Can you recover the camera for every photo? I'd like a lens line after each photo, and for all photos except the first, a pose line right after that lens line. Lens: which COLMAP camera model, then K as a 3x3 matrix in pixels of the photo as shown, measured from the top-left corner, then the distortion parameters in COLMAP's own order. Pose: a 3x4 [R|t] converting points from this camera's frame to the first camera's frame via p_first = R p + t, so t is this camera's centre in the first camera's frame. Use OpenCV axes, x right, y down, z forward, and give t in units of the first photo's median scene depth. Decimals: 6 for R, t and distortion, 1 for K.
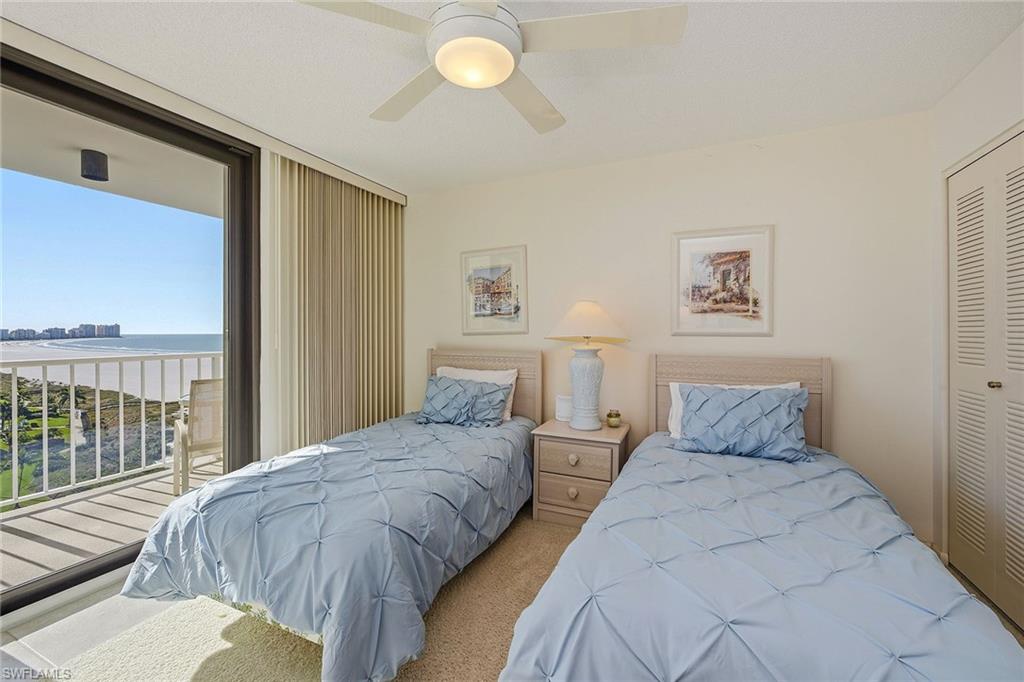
lens RADIAL K [[417.9, 0, 517.5], [0, 417.9, 338.8], [0, 0, 1]] dist [-0.004753, -0.000420]
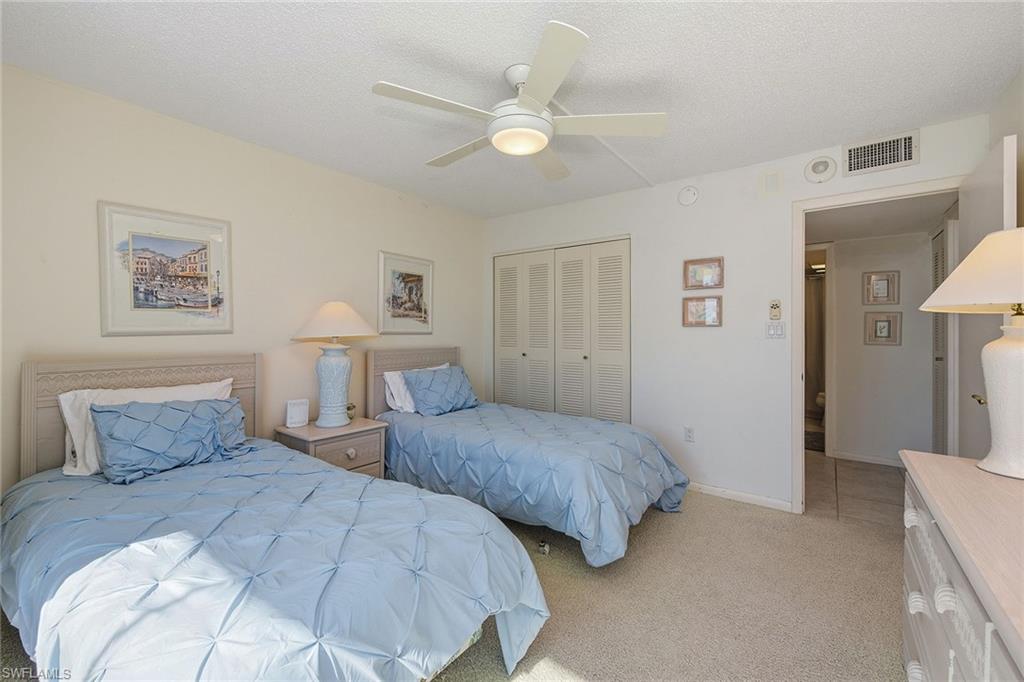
lens RADIAL K [[418.1, 0, 517.5], [0, 418.1, 333.4], [0, 0, 1]] dist [0.000229, -0.000022]
pose [[0.220776, -0.004449, 0.975314, -0.629818], [0.010243, 0.999945, 0.002243, -0.008124], [-0.975271, 0.009495, 0.220810, 0.285375]]
